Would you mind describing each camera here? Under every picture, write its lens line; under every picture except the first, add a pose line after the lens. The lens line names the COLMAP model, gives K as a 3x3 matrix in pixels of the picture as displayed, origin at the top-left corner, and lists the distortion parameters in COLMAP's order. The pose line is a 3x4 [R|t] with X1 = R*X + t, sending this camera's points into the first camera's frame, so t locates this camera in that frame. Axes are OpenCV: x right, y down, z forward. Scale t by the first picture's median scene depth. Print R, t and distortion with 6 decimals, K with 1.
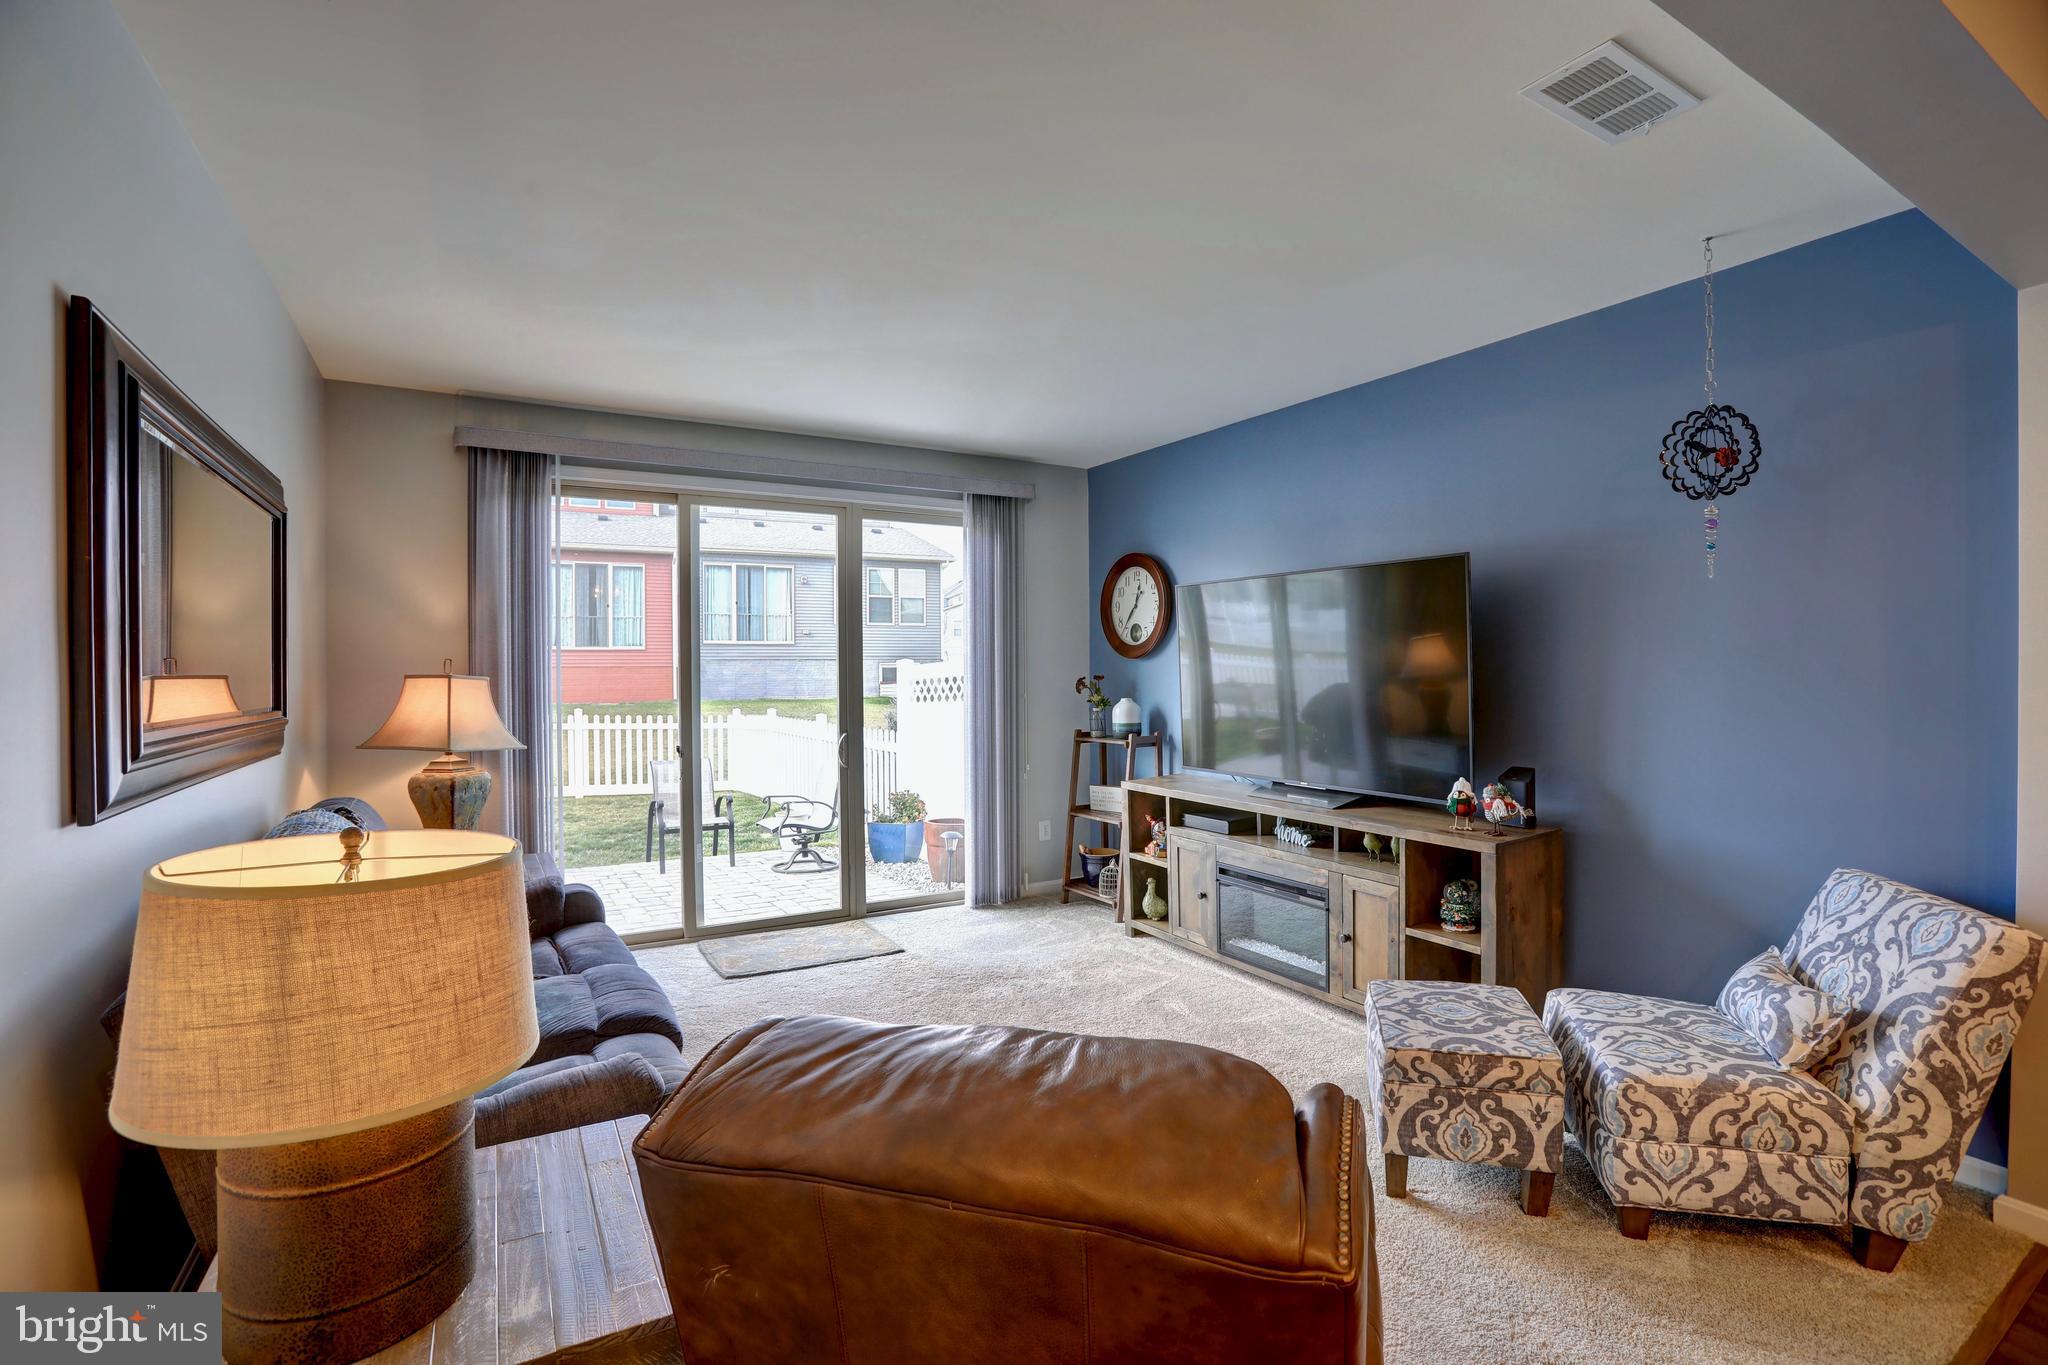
lens RADIAL K [[922.3, 0, 1026.0], [0, 922.3, 676.5], [0, 0, 1]] dist [-0.052246, 0.011028]
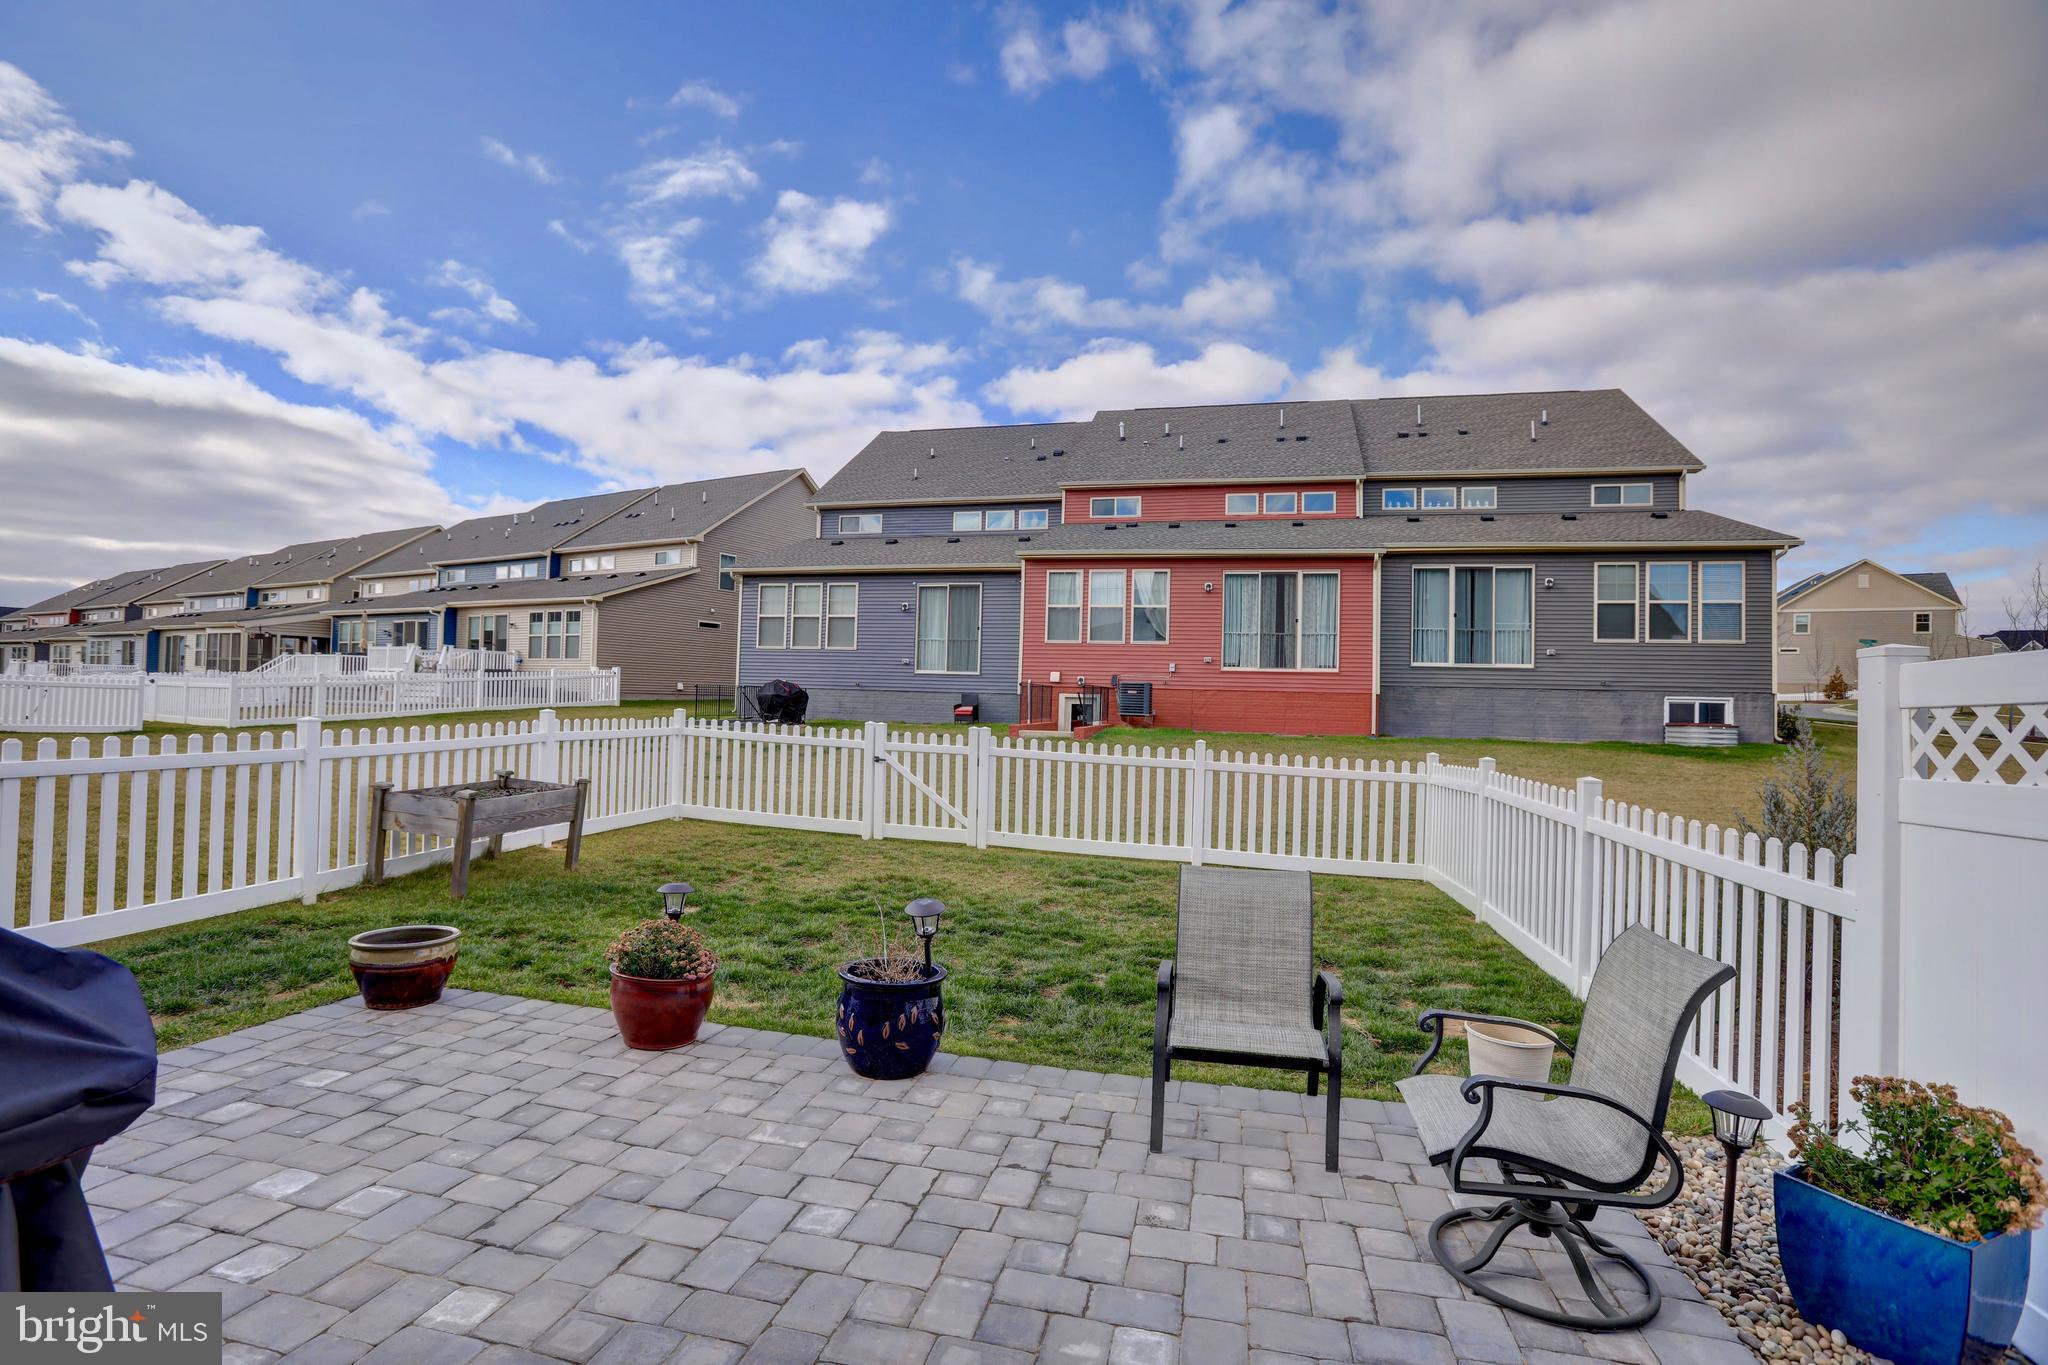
lens RADIAL K [[922.3, 0, 1040.4], [0, 922.3, 671.9], [0, 0, 1]] dist [-0.052246, 0.011028]
pose [[0.735309, 0.006240, -0.677704, -0.051759], [-0.035156, 0.998963, -0.028946, 0.004146], [0.676820, 0.045110, 0.734765, 0.209234]]
